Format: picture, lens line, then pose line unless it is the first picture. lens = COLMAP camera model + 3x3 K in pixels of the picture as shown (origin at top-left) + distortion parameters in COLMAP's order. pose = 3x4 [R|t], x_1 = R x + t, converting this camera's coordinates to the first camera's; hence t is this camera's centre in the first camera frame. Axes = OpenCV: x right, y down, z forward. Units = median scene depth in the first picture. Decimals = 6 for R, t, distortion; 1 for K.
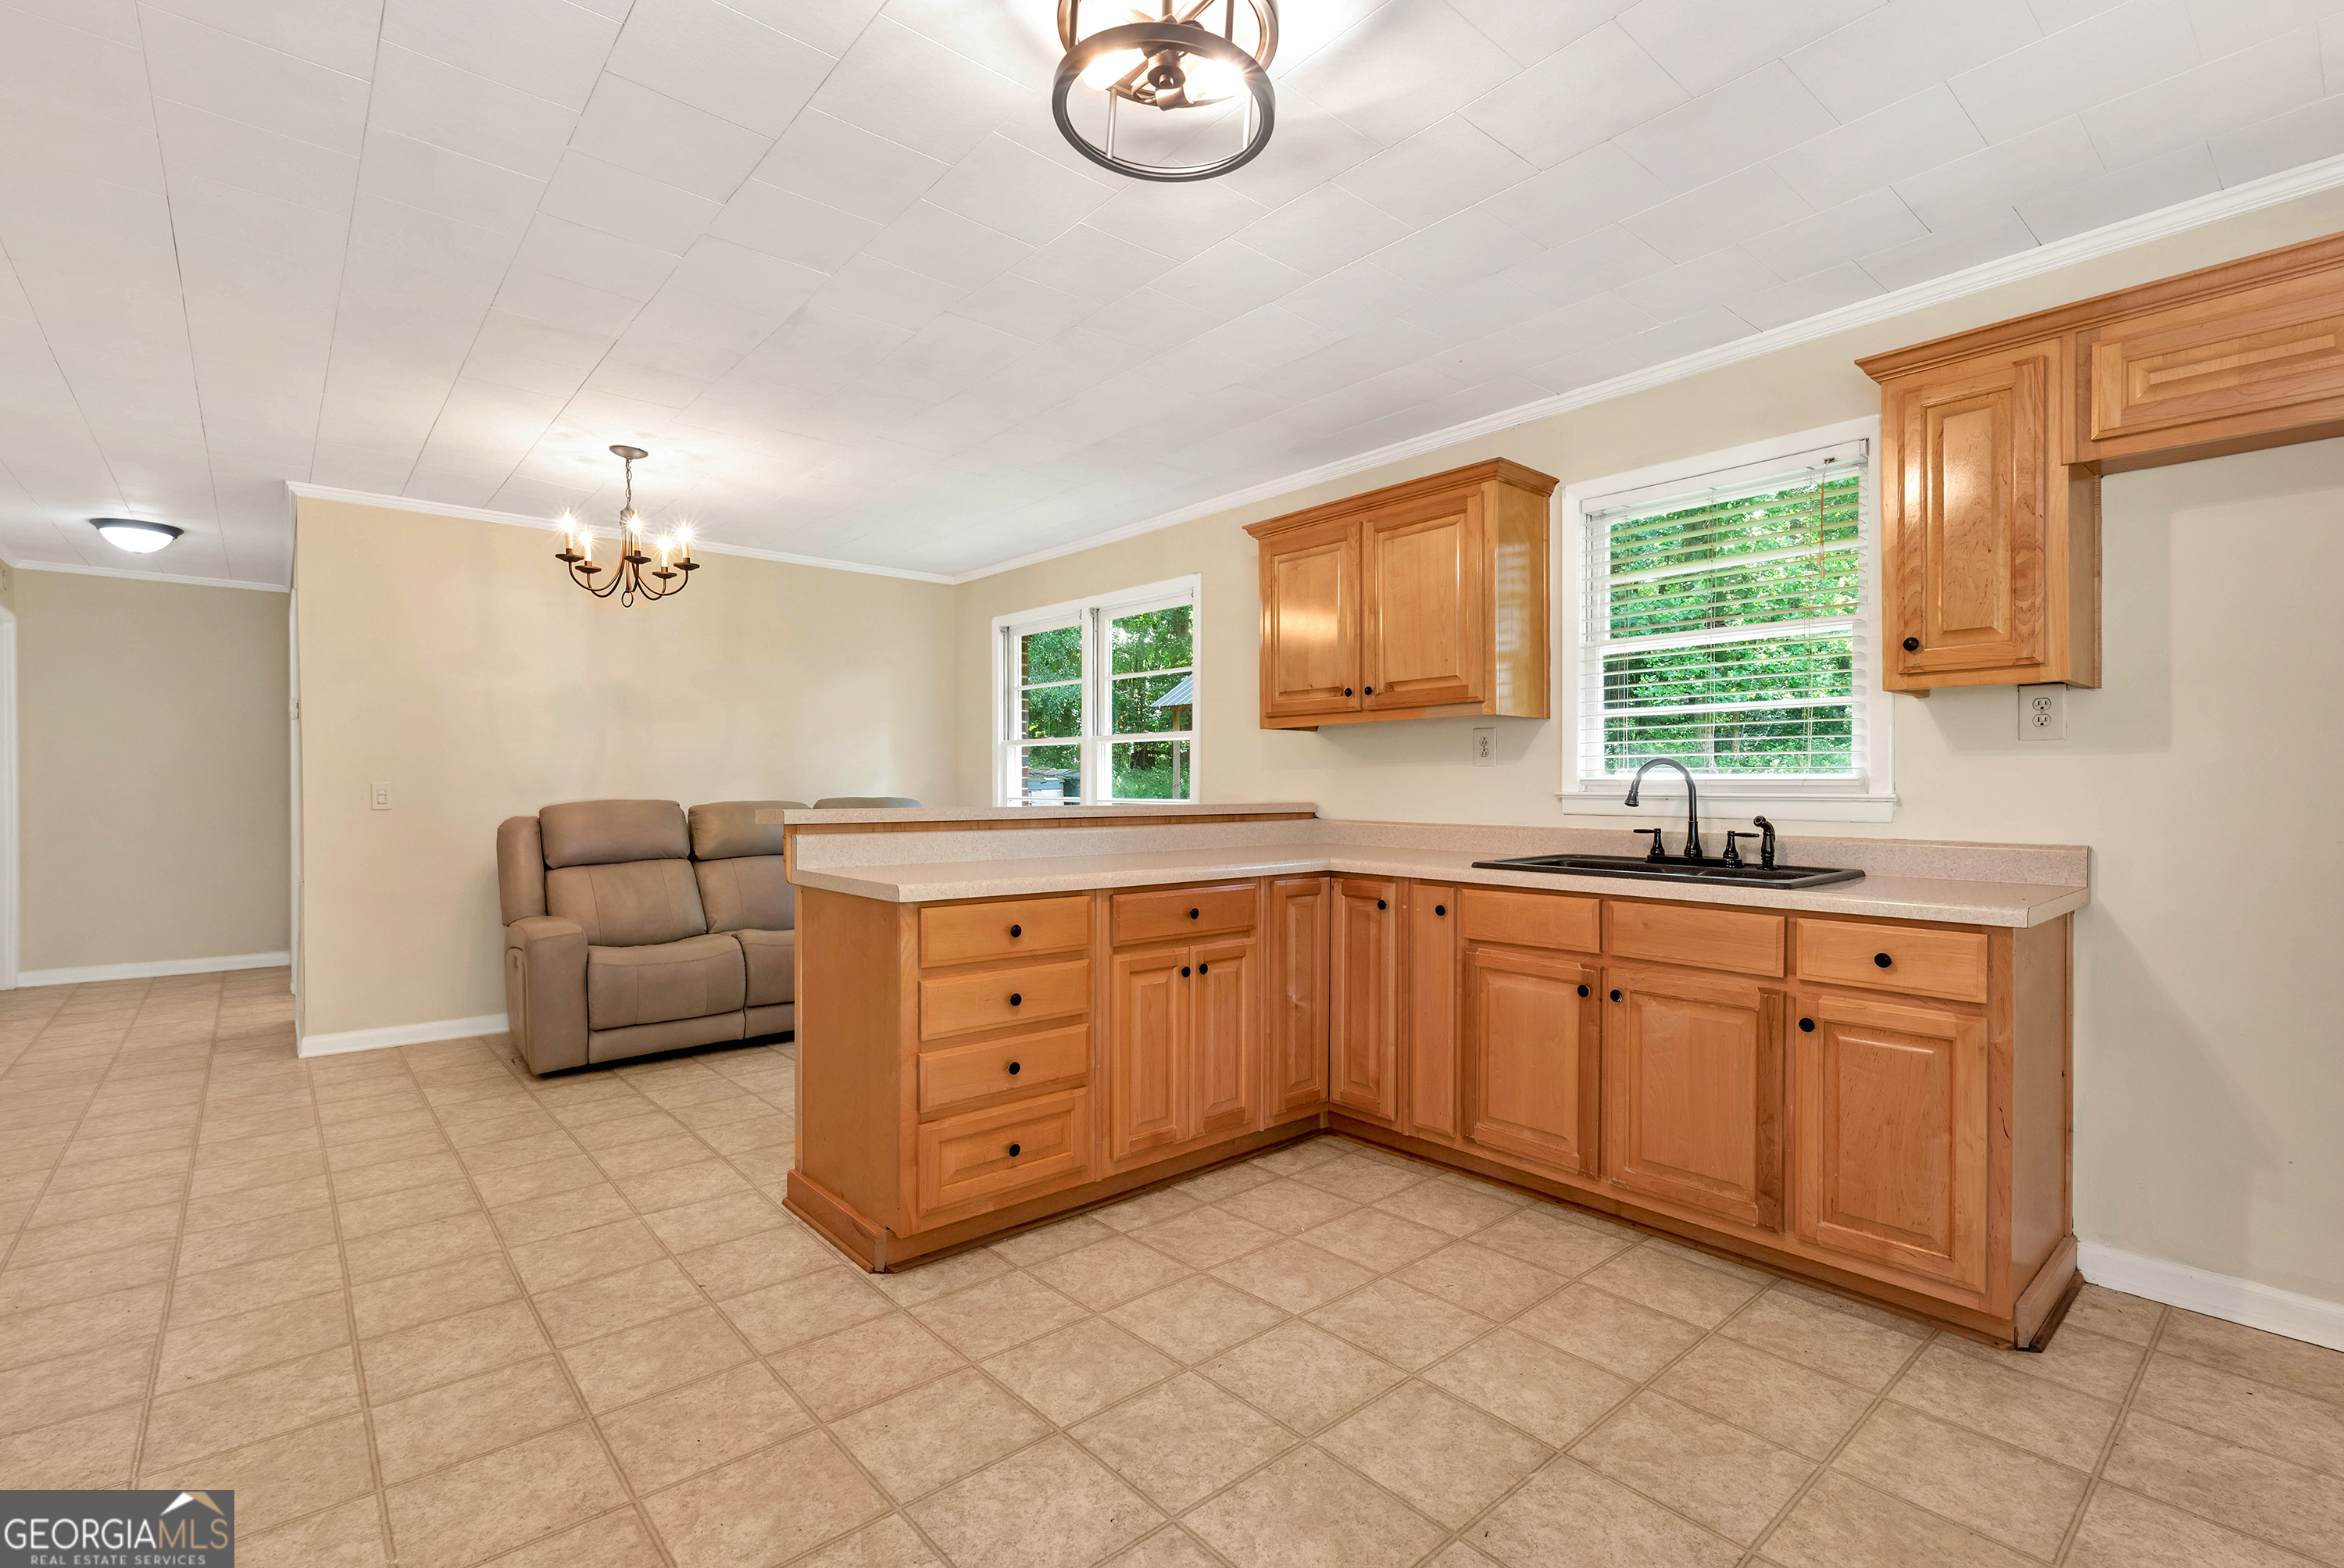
lens RADIAL K [[1057.7, 0, 1172.0], [0, 1057.7, 784.0], [0, 0, 1]] dist [0.000373, 0.000190]
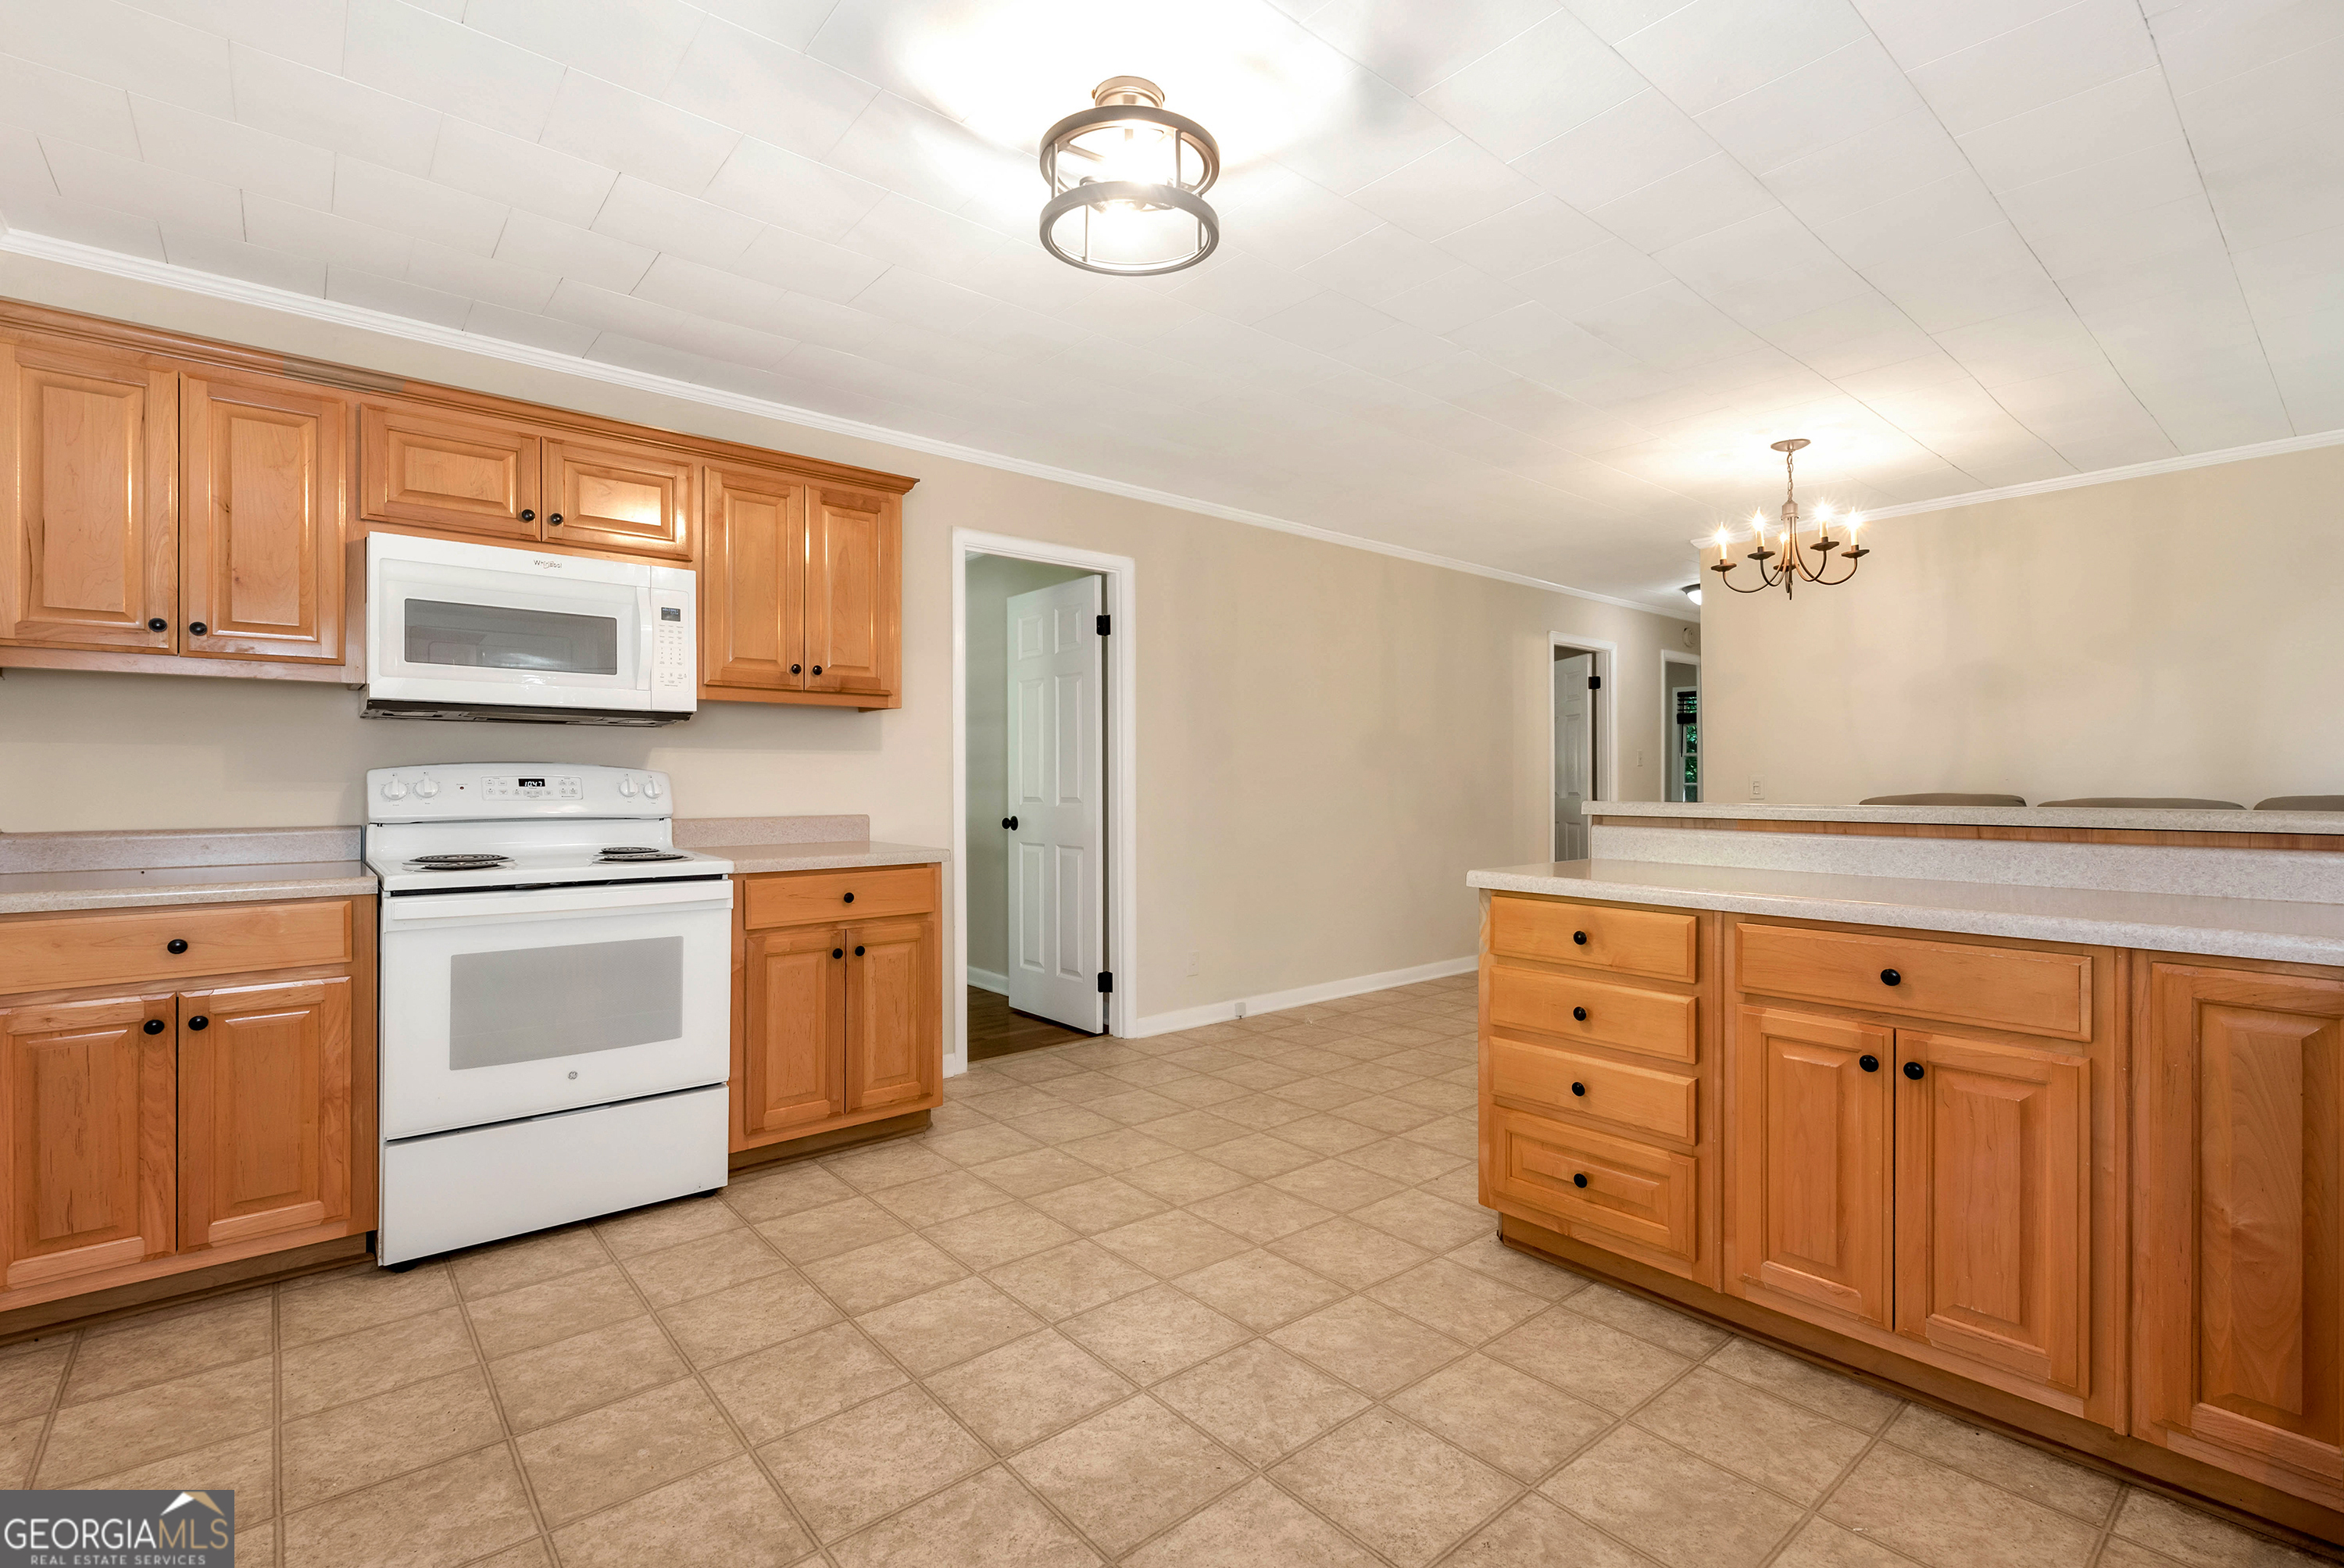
lens RADIAL K [[1056.6, 0, 1173.3], [0, 1056.6, 774.9], [0, 0, 1]] dist [-0.000089, -0.000058]
pose [[-0.009966, -0.005139, -0.999937, 0.974841], [0.001780, 0.999985, -0.005157, 0.004472], [0.999949, -0.001831, -0.009957, 0.850256]]
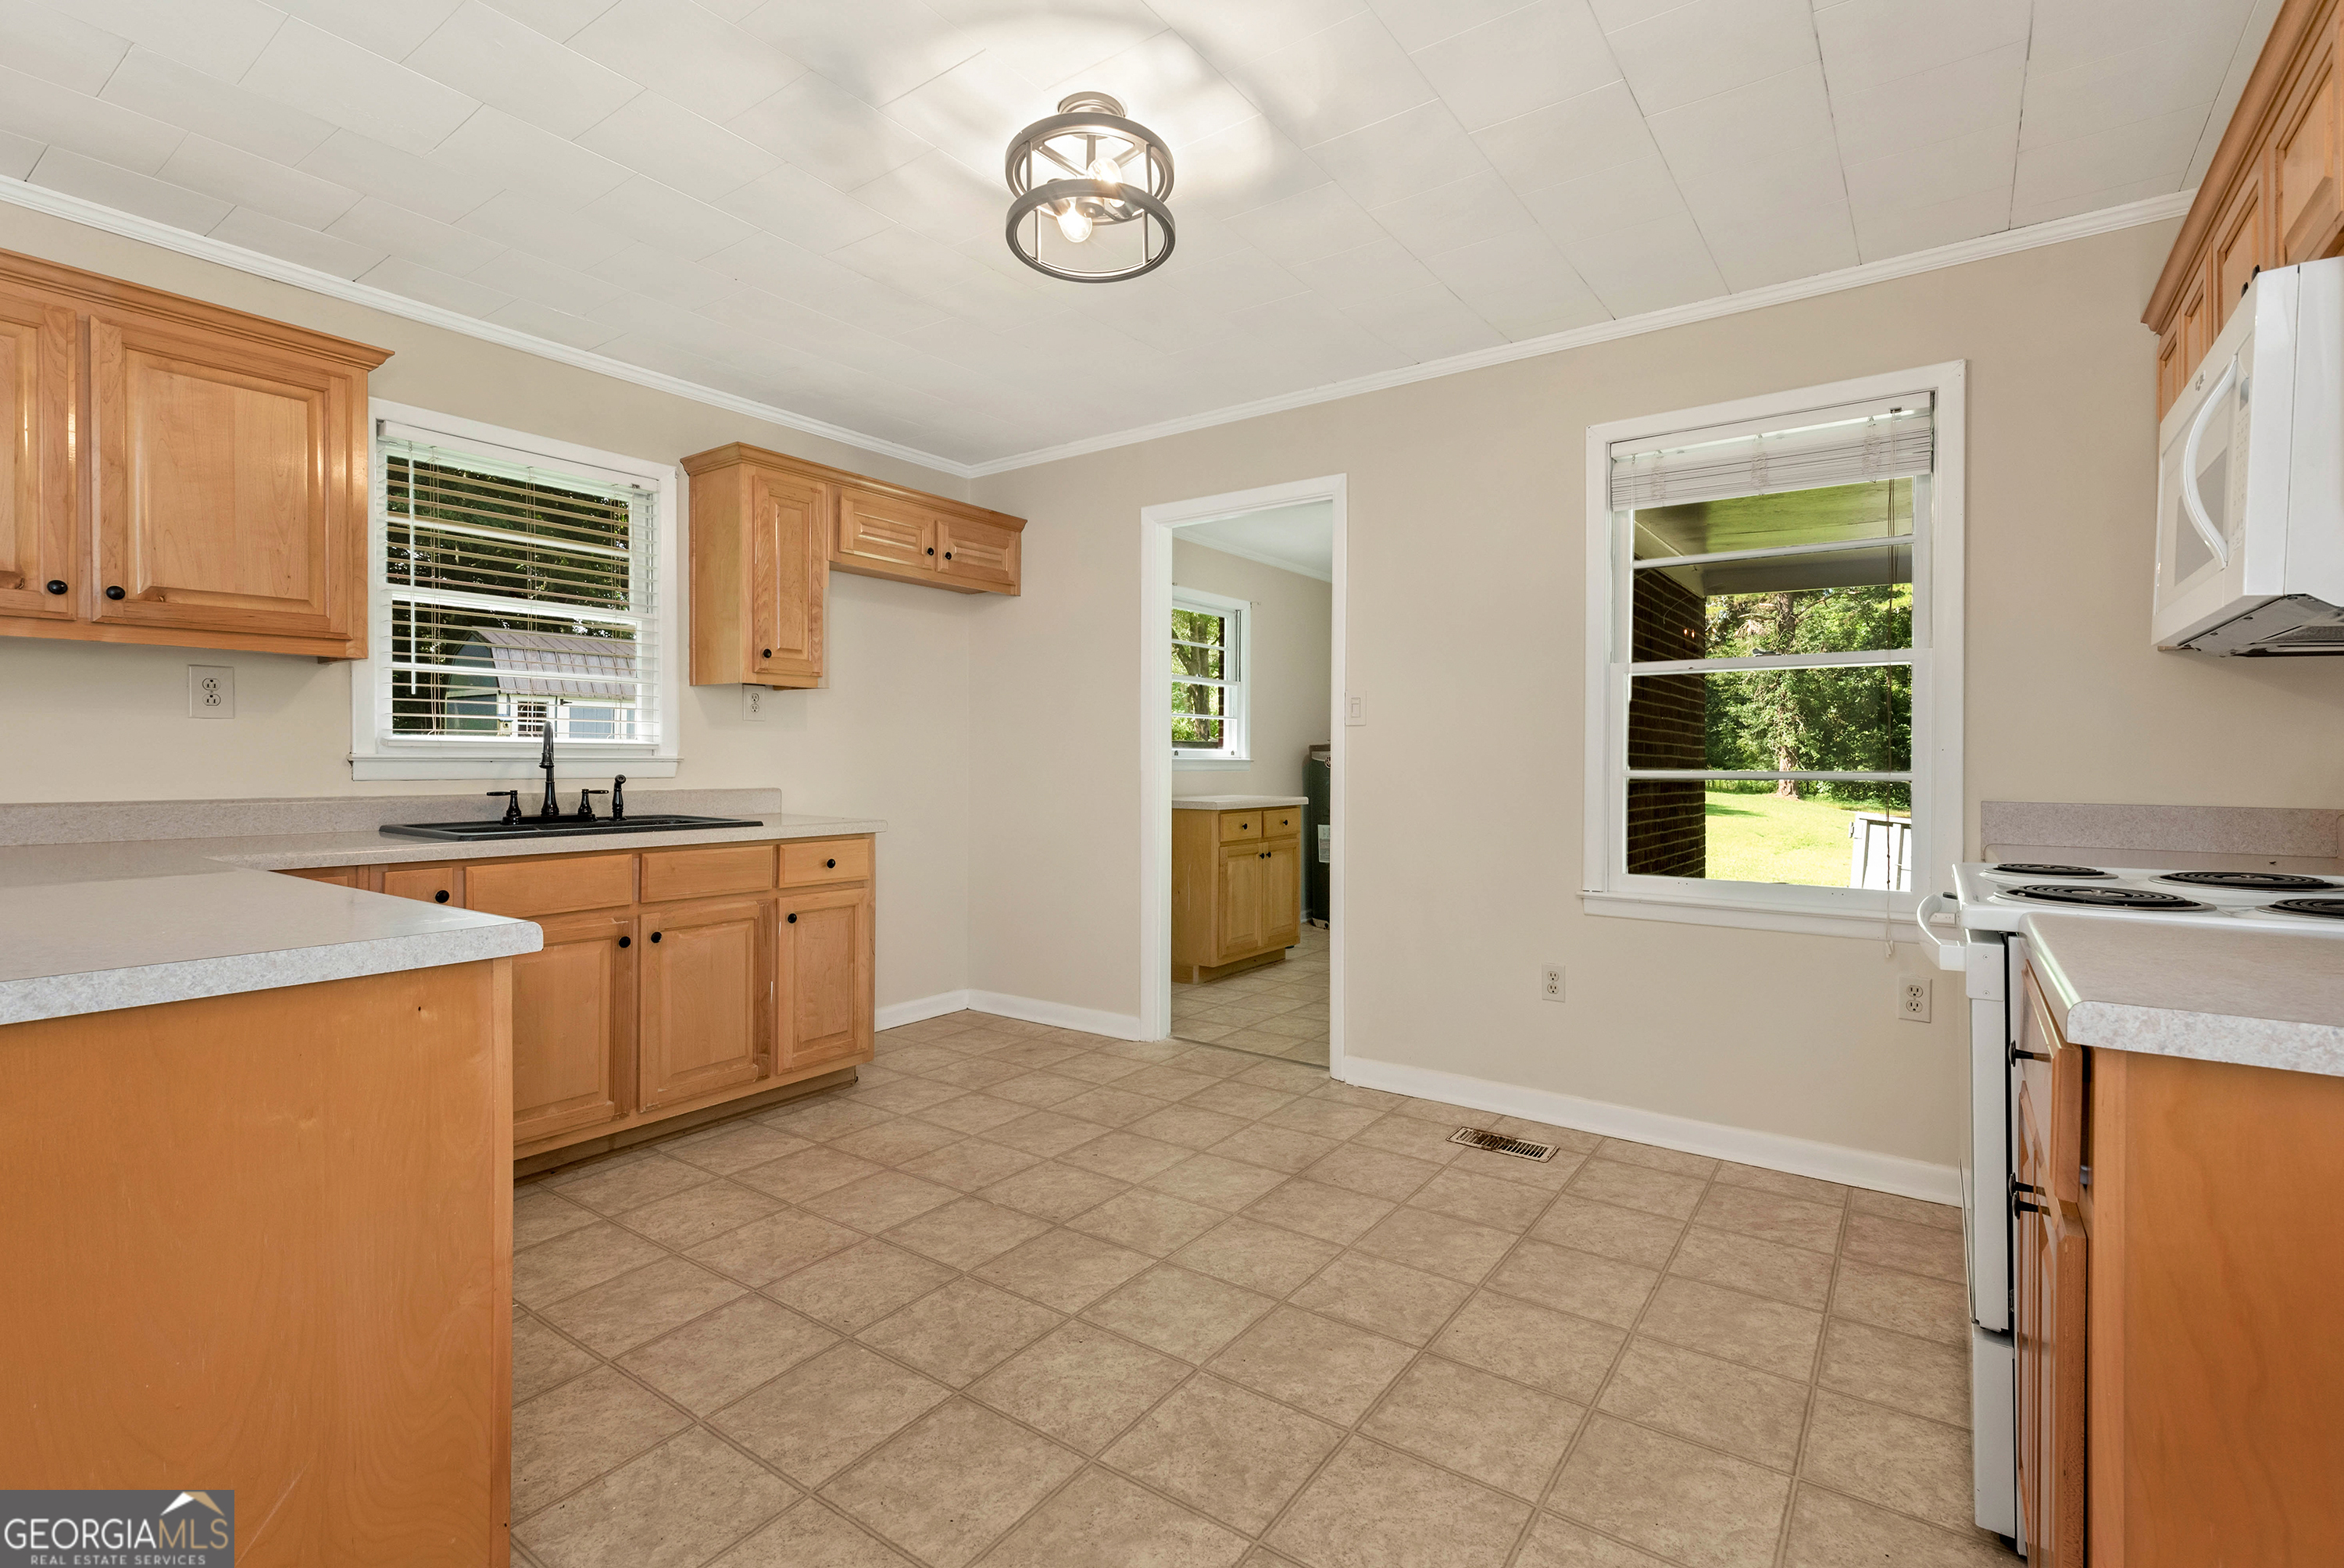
lens RADIAL K [[1067.0, 0, 1182.6], [0, 1067.0, 753.2], [0, 0, 1]] dist [0.000768, 0.000017]
pose [[-0.242374, 0.001999, 0.970181, -1.051861], [-0.006842, 0.999969, -0.003769, 0.009487], [-0.970159, -0.007551, -0.242352, 0.966710]]
